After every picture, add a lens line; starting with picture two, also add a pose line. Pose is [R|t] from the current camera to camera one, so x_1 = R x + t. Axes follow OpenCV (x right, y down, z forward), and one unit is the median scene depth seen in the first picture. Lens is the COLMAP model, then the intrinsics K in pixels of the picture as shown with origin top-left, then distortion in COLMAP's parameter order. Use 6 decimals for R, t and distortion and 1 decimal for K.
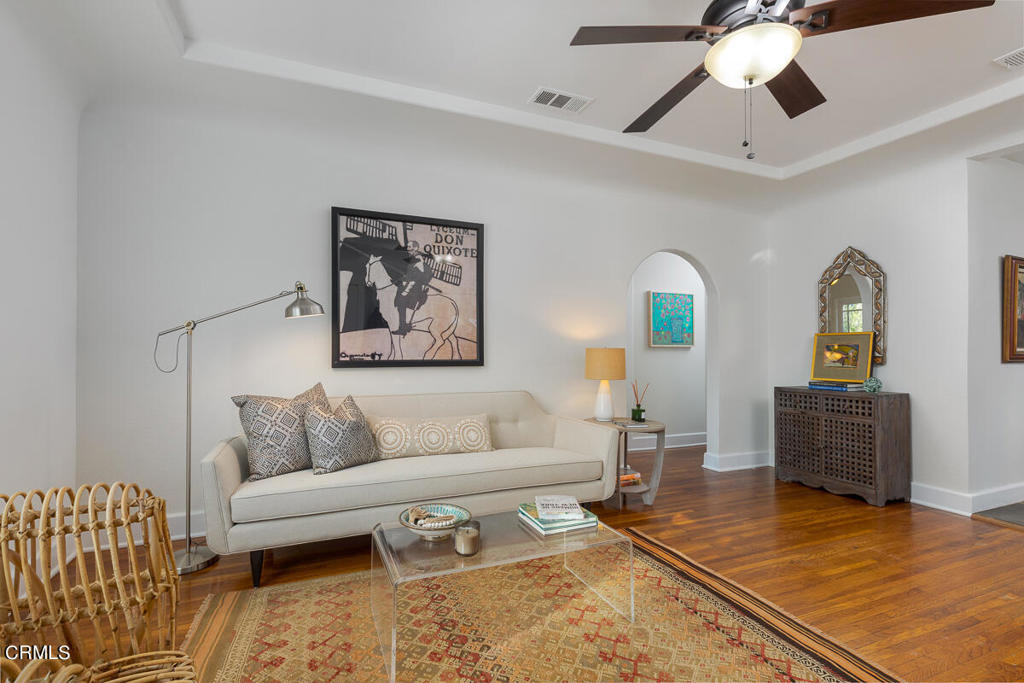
lens RADIAL K [[475.3, 0, 512.0], [0, 475.3, 341.5], [0, 0, 1]] dist [0.002926, -0.000007]
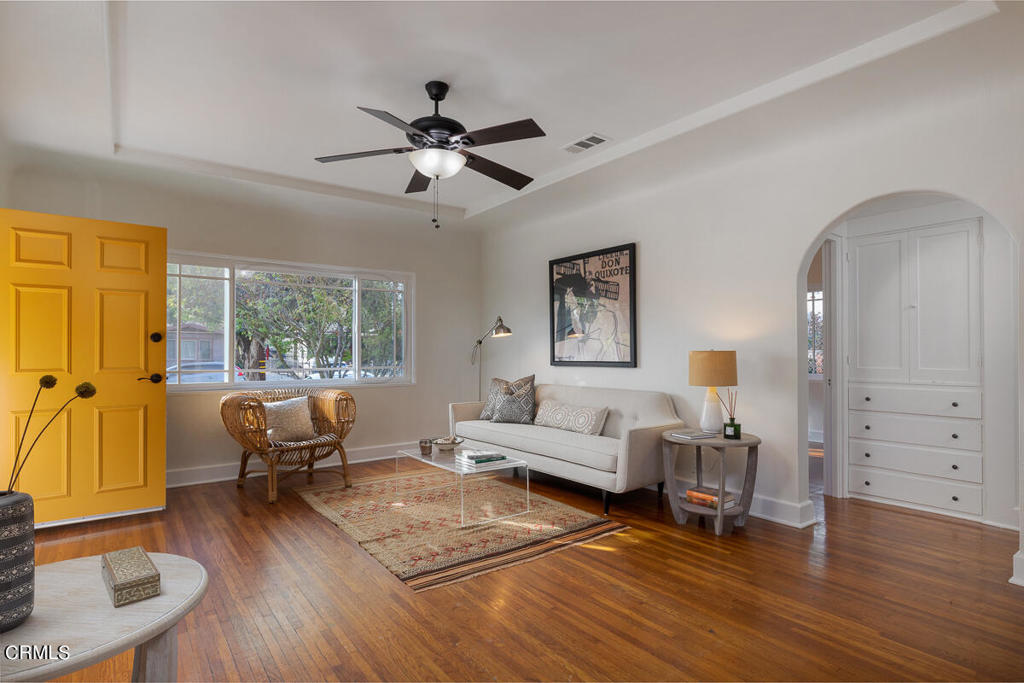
lens RADIAL K [[532.9, 0, 512.0], [0, 532.9, 341.5], [0, 0, 1]] dist [-0.001169, -0.000124]
pose [[0.235300, -0.026718, -0.971556, 1.145171], [0.023469, 0.999487, -0.021802, 0.010818], [0.971639, -0.017671, 0.235806, 0.428749]]
